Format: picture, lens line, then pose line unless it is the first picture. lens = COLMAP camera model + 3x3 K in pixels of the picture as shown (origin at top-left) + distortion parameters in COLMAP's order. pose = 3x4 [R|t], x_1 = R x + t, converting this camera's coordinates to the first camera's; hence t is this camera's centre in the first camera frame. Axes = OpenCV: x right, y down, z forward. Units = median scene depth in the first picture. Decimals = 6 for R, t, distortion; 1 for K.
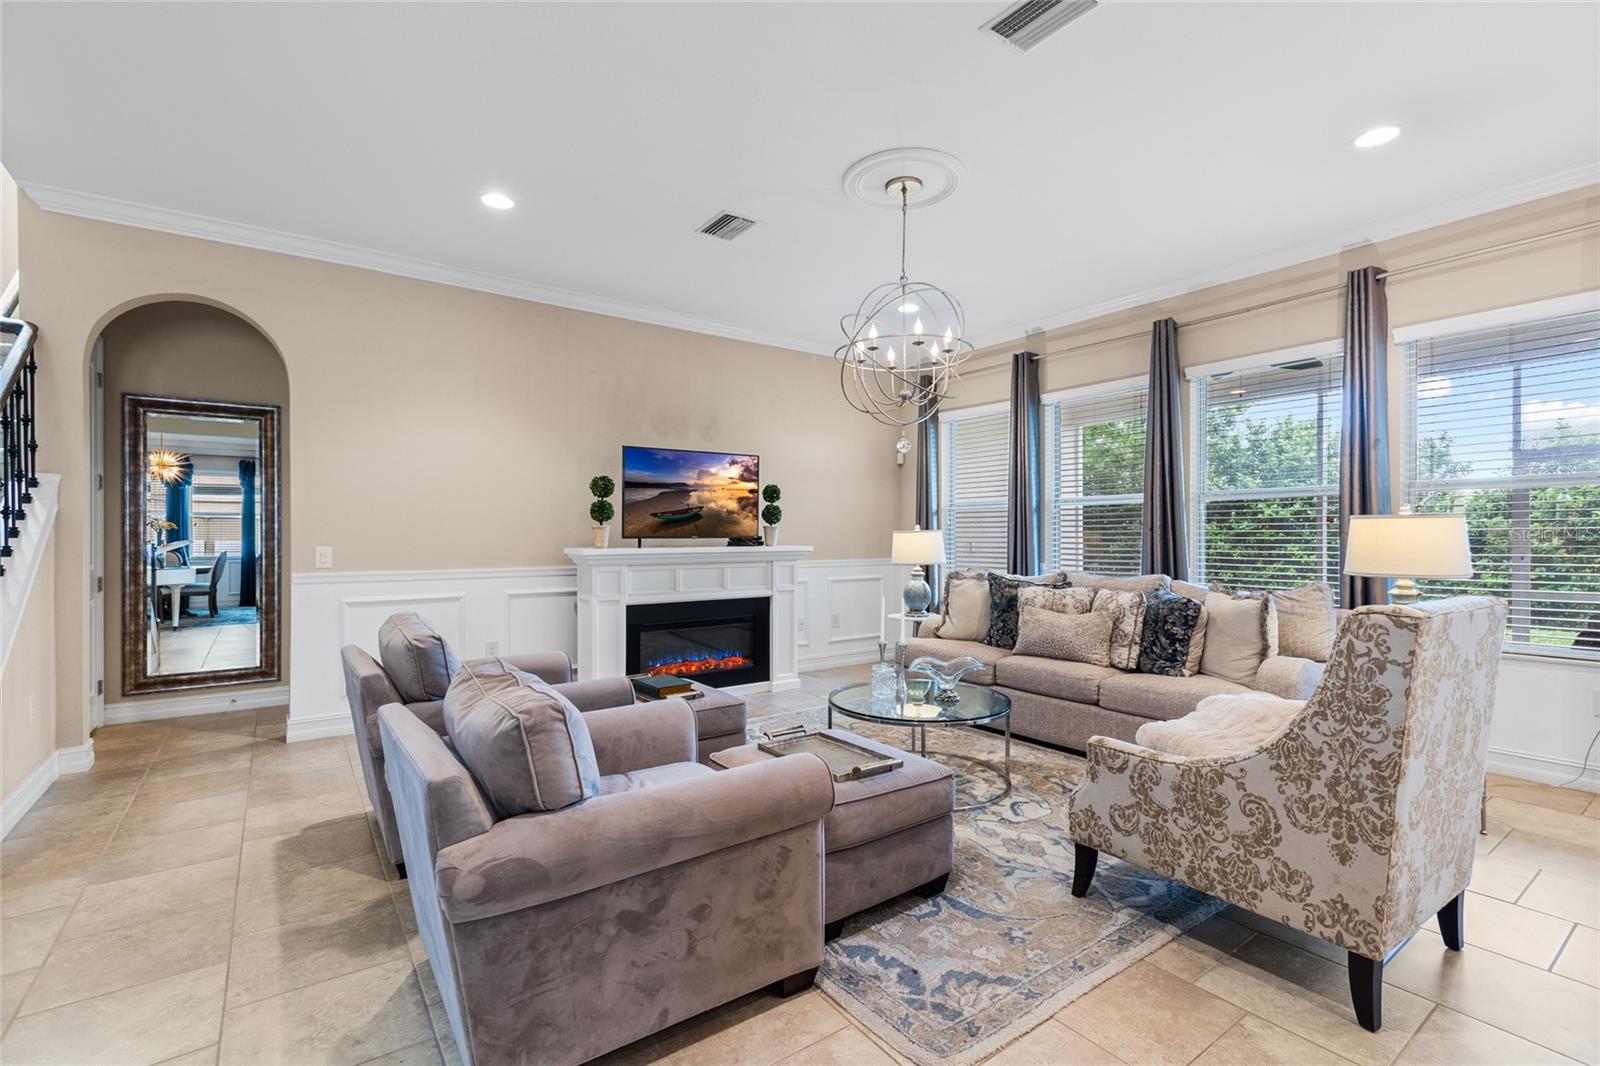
lens RADIAL K [[725.3, 0, 808.9], [0, 725.3, 536.2], [0, 0, 1]] dist [0.000475, 0.000319]
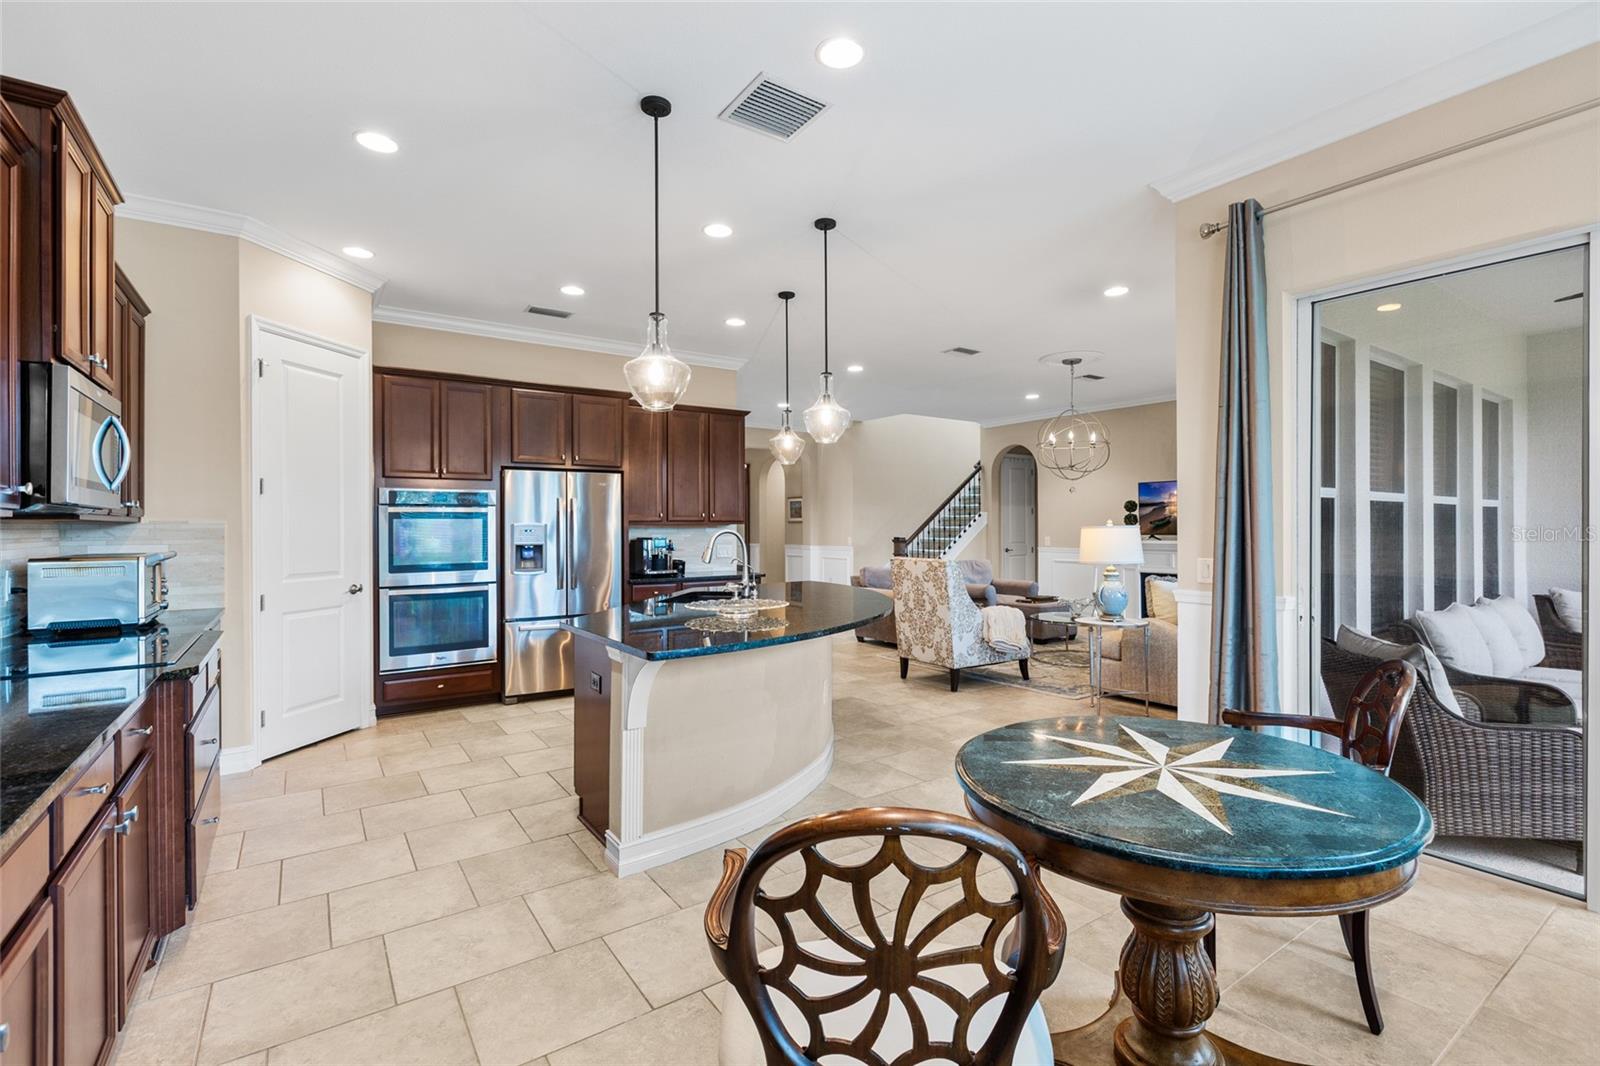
lens RADIAL K [[721.3, 0, 805.9], [0, 721.3, 524.9], [0, 0, 1]] dist [0.003165, 0.000862]
pose [[-0.028897, -0.003128, -0.999578, 1.546834], [0.001765, 0.999993, -0.003181, -0.017167], [0.999581, -0.001857, -0.028891, 0.232100]]
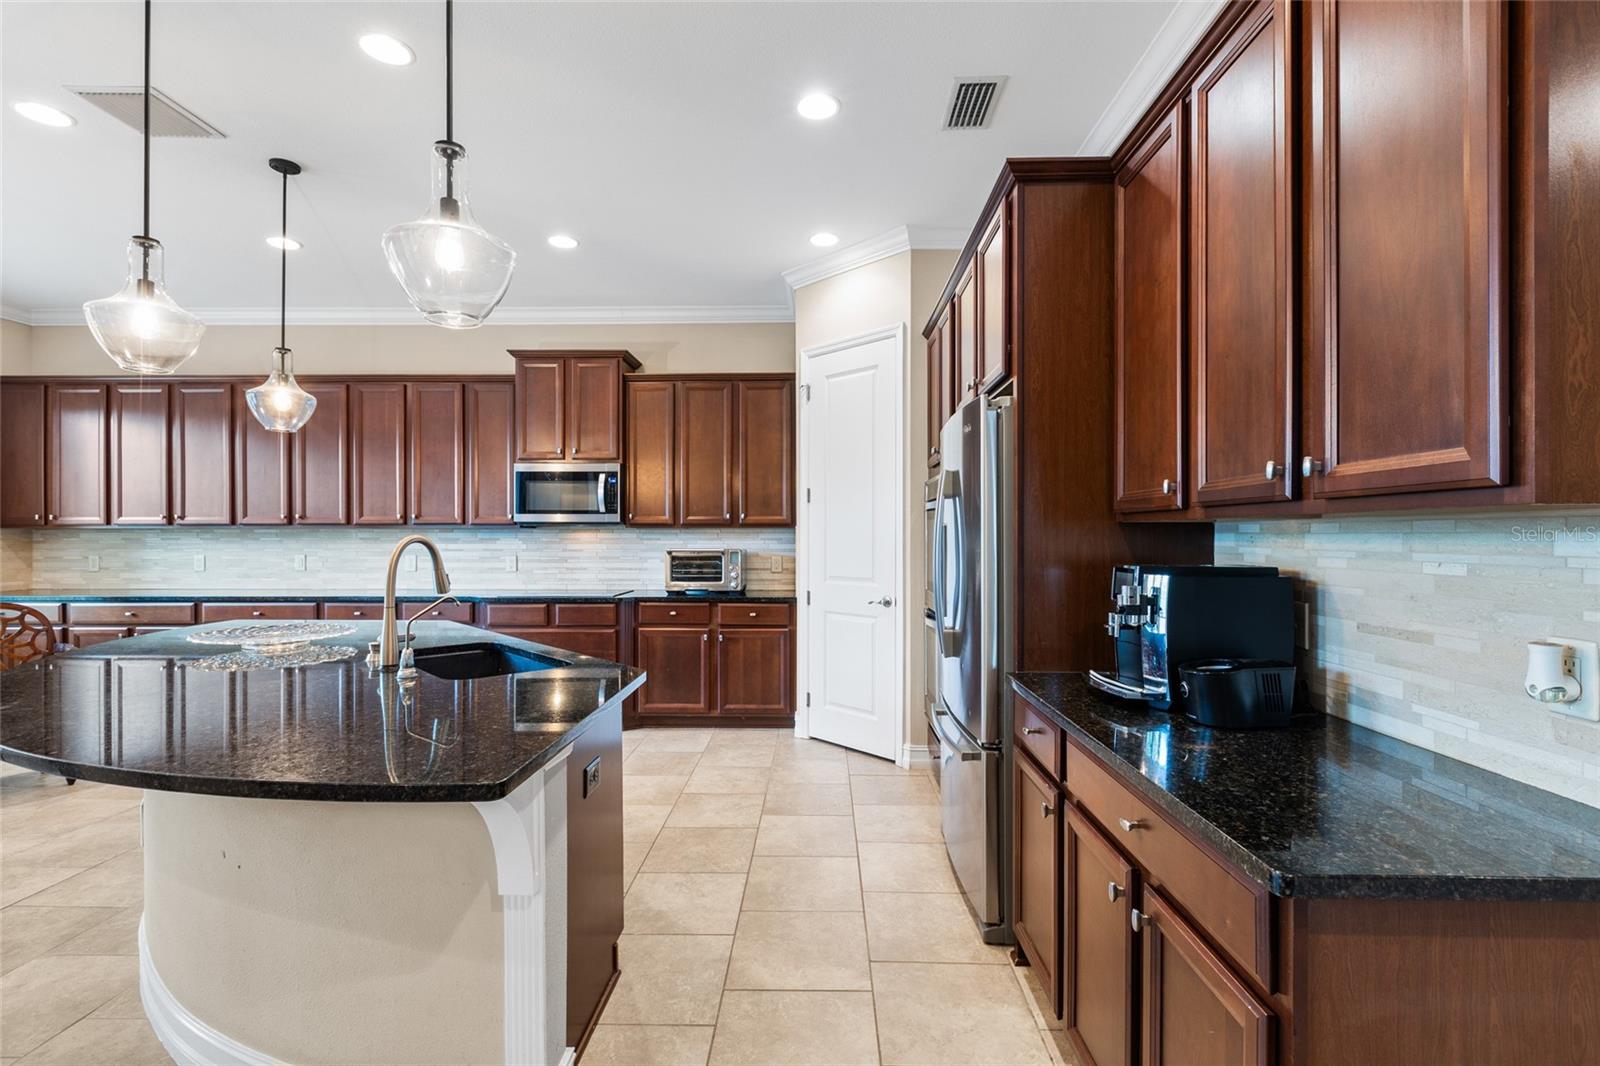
lens RADIAL K [[722.4, 0, 808.6], [0, 722.4, 535.7], [0, 0, 1]] dist [0.000940, 0.000269]
pose [[-0.794174, -0.001721, 0.607688, 0.193127], [0.000230, 0.999995, 0.003133, -0.015663], [-0.607691, 0.002628, -0.794169, 0.331934]]
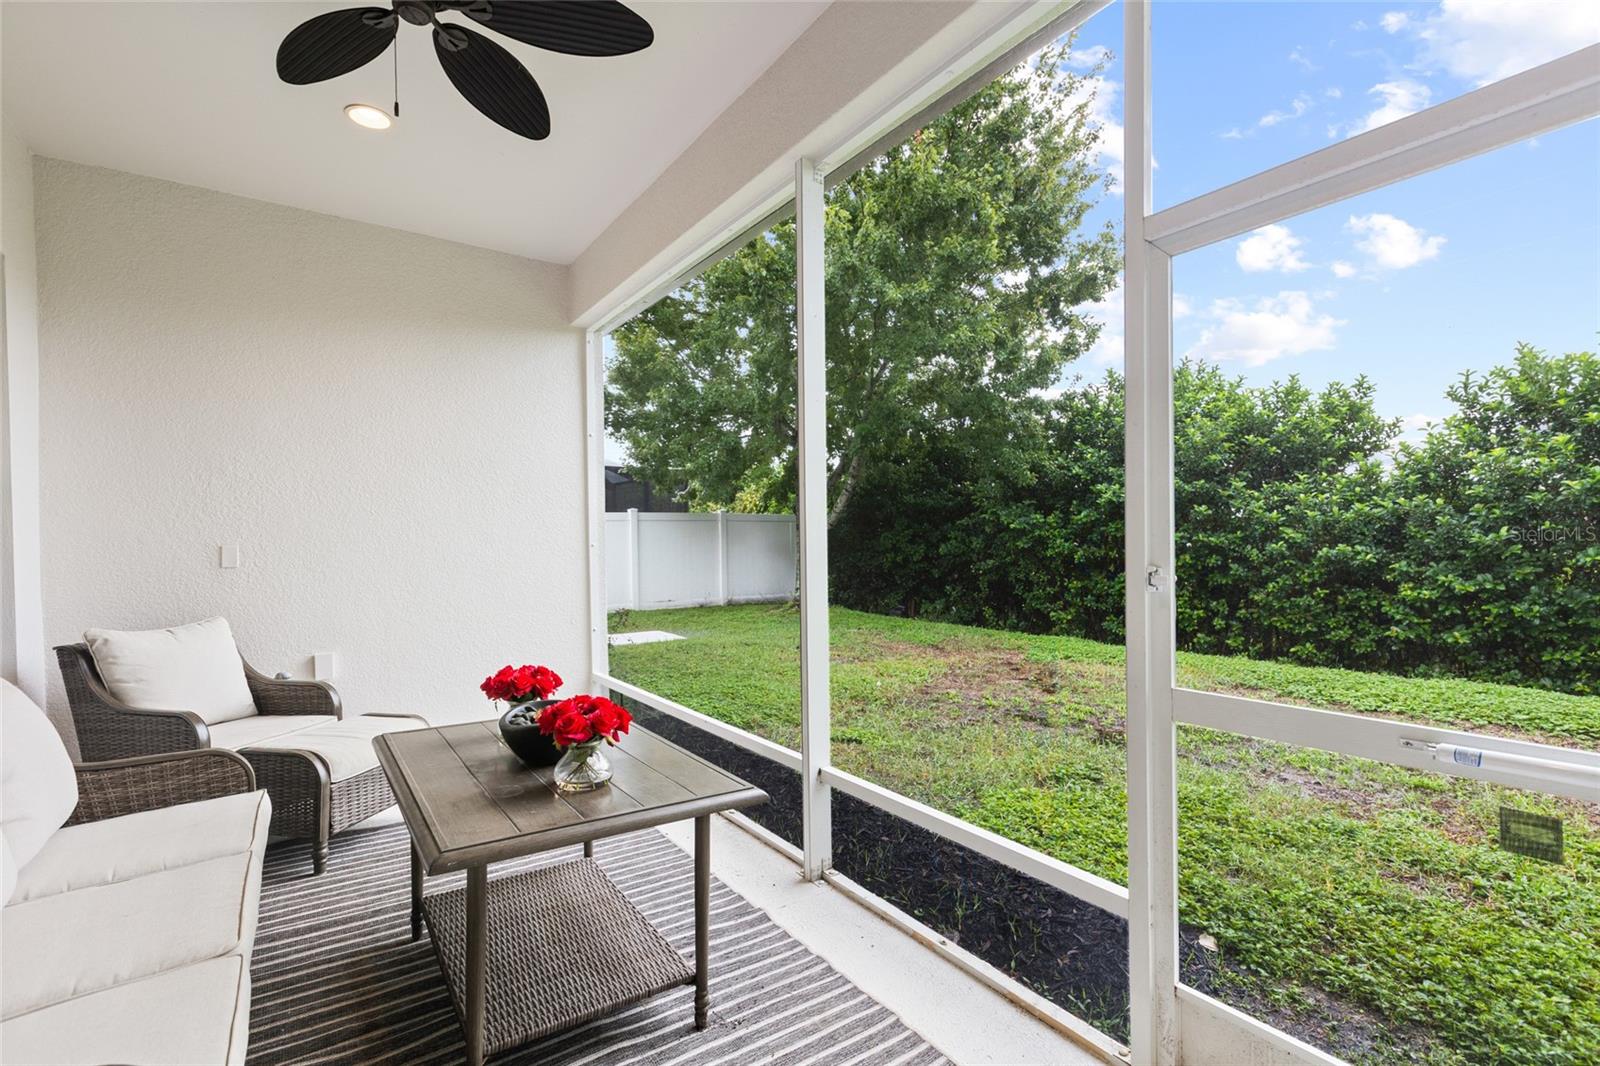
lens RADIAL K [[728.5, 0, 796.2], [0, 728.5, 530.0], [0, 0, 1]] dist [-0.001860, -0.000484]
pose [[0.999633, -0.011259, -0.024654, 0.956704], [0.010990, 0.999879, -0.011010, 0.012786], [0.024775, 0.010735, 0.999635, 0.800739]]
